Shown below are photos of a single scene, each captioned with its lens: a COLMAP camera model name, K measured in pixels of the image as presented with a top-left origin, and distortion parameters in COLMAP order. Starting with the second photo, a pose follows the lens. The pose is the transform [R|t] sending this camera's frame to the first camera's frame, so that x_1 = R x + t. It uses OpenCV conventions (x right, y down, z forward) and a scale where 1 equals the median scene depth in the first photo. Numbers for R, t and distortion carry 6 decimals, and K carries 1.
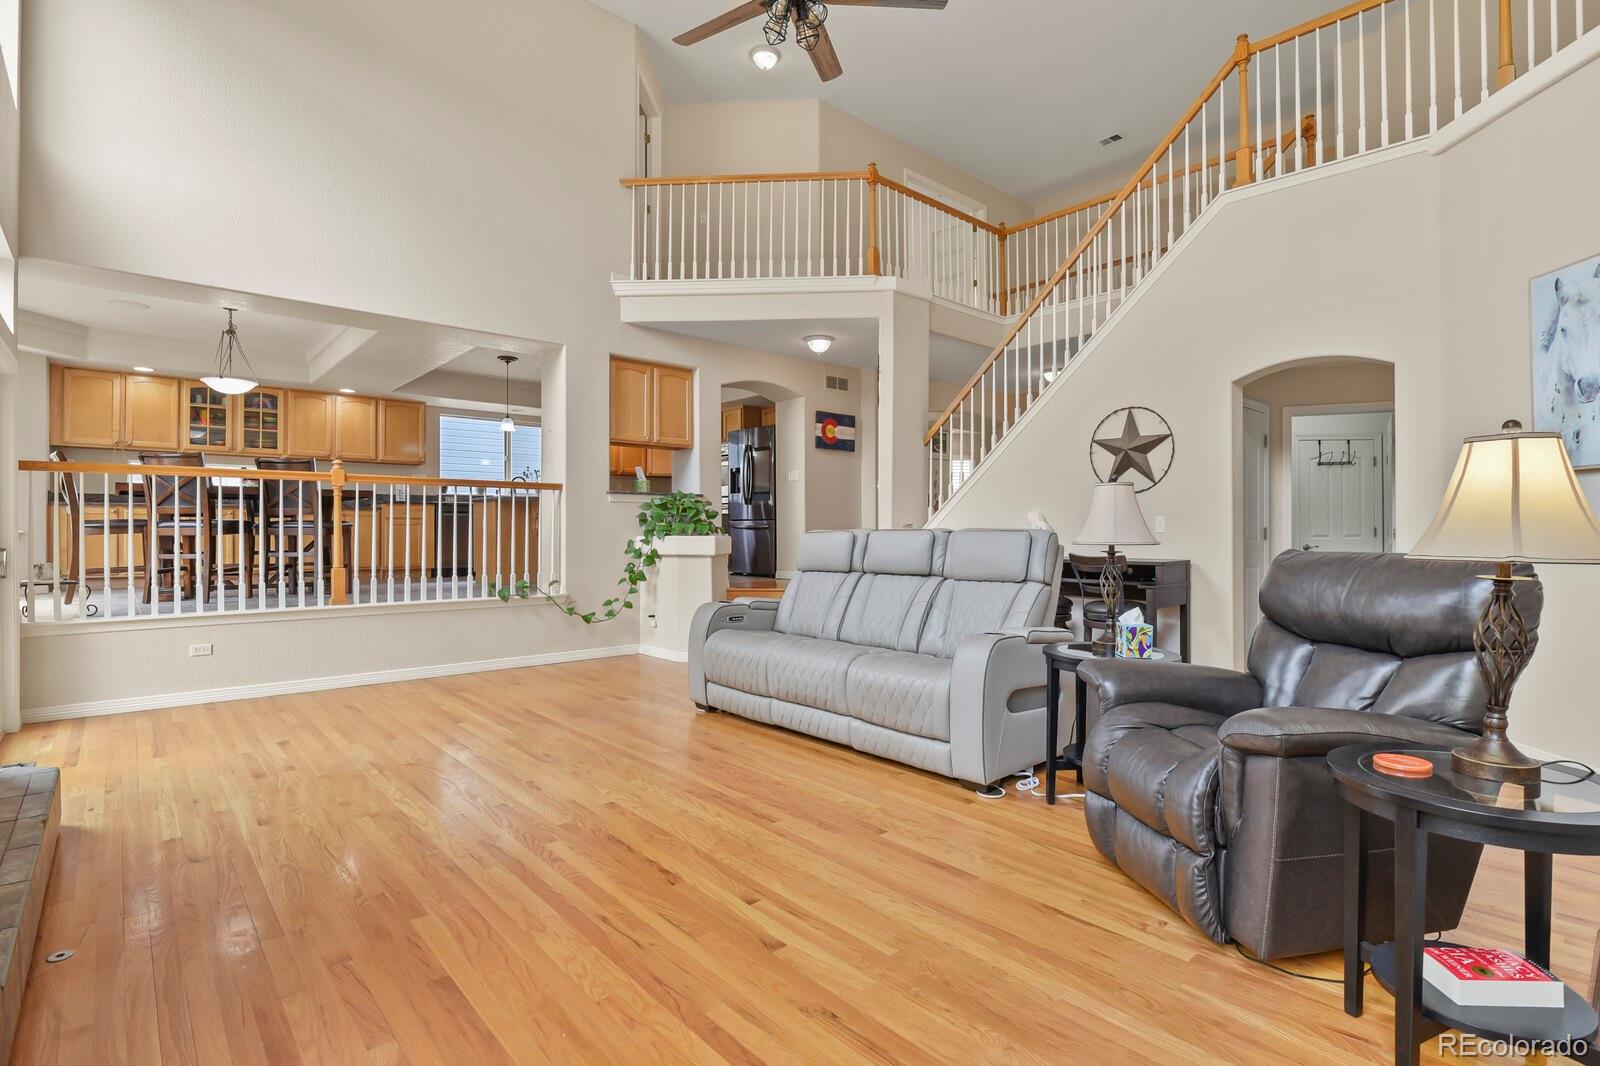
lens RADIAL K [[777.2, 0, 809.9], [0, 777.2, 528.0], [0, 0, 1]] dist [-0.004088, -0.005505]
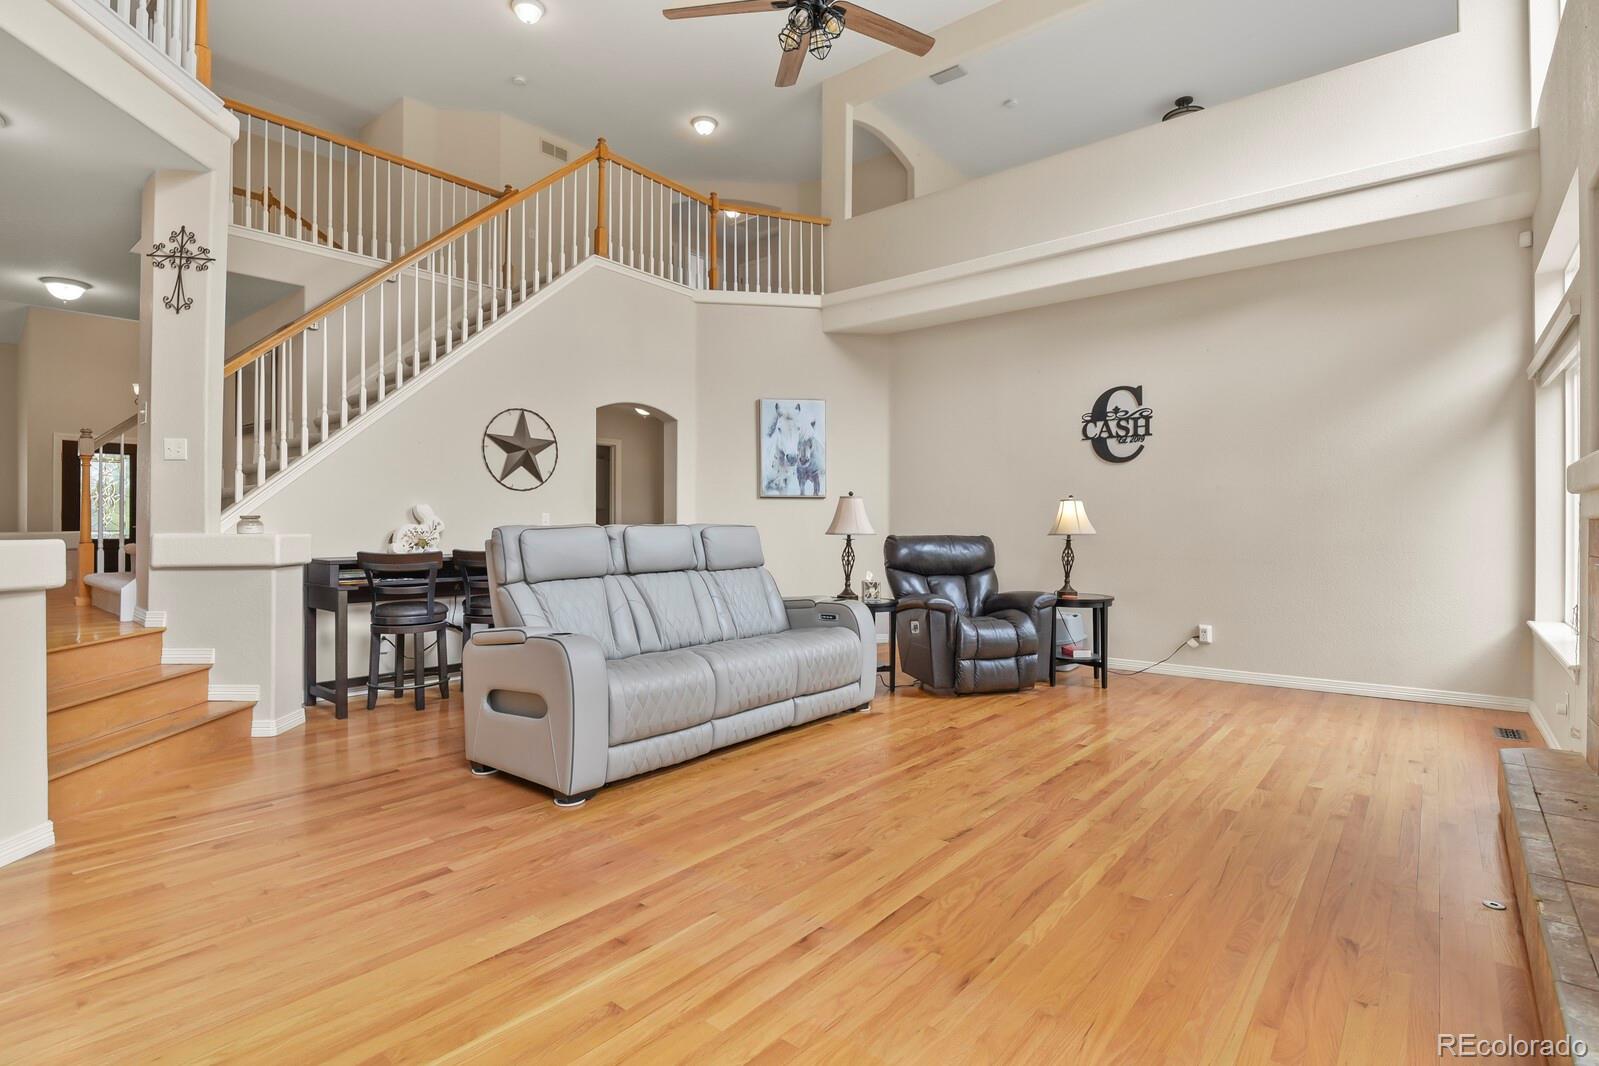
lens RADIAL K [[776.7, 0, 809.4], [0, 776.7, 528.0], [0, 0, 1]] dist [-0.004088, -0.005505]
pose [[-0.154289, -0.003658, 0.988019, -1.115531], [-0.002355, 0.999992, 0.003334, 0.002710], [-0.988023, -0.001813, -0.154296, 1.251673]]
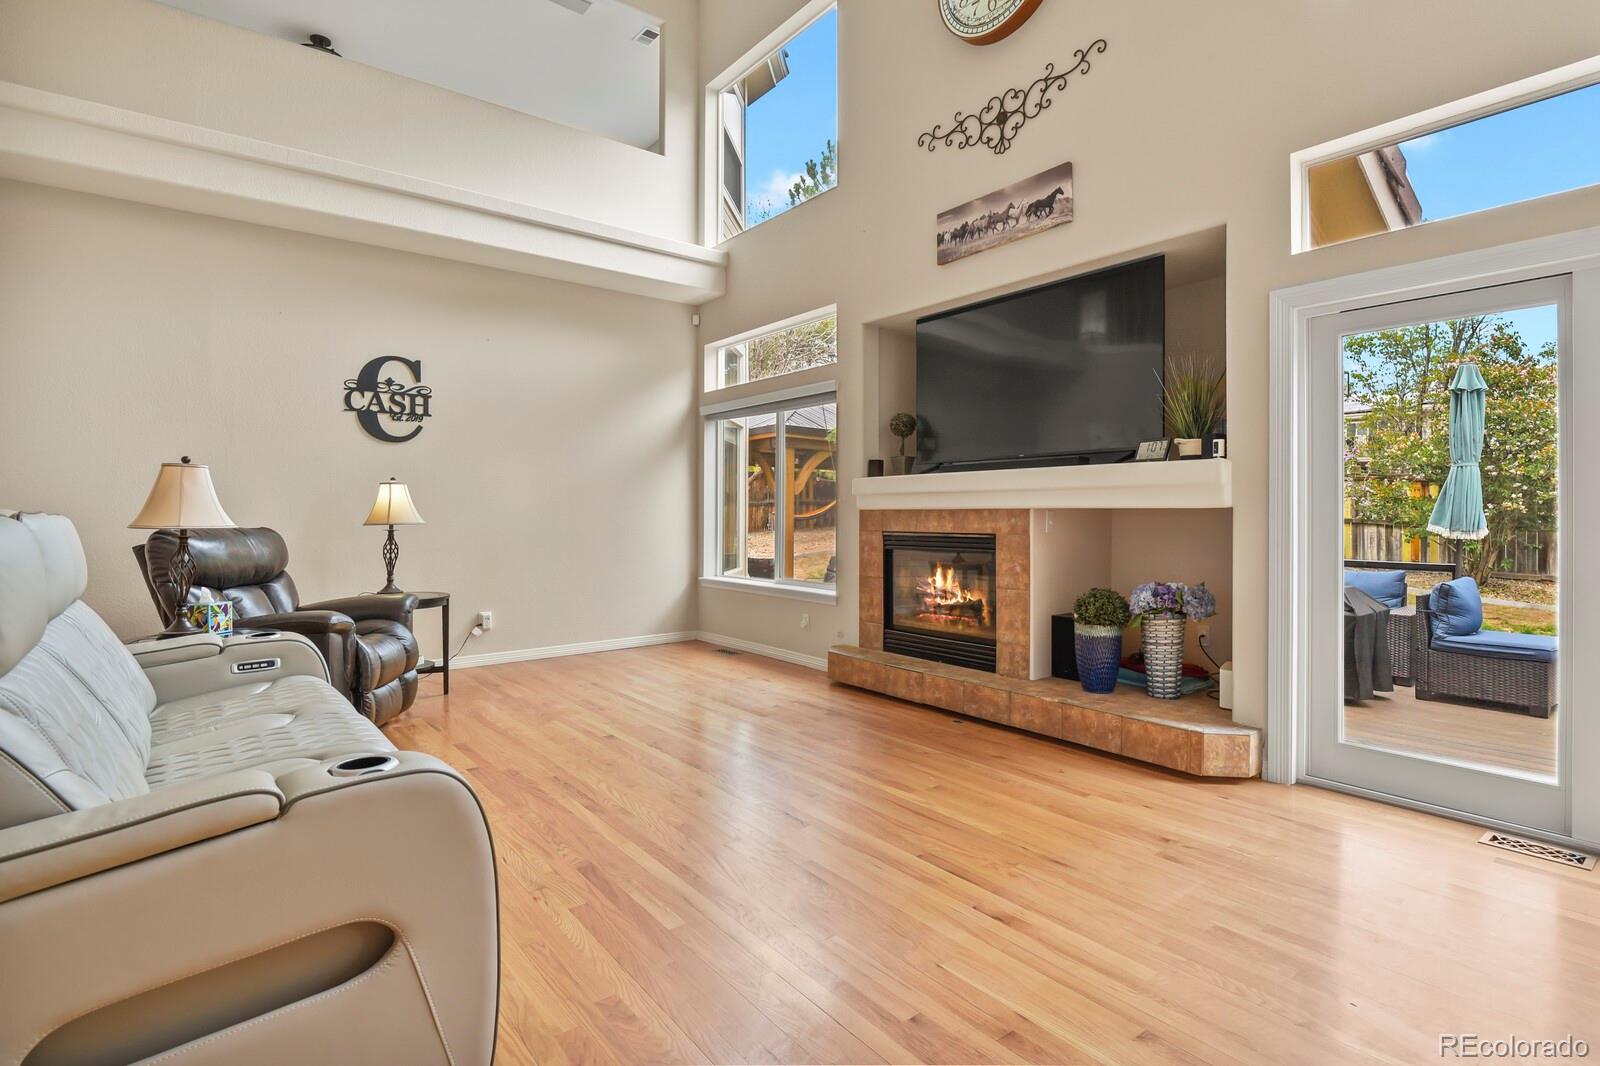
lens RADIAL K [[778.1, 0, 806.4], [0, 778.1, 515.0], [0, 0, 1]] dist [-0.002759, -0.010071]
pose [[-0.998120, -0.000974, 0.061285, -0.405617], [-0.000976, 1.000000, 0.000004, 0.003891], [-0.061285, -0.000056, -0.998120, 1.789256]]
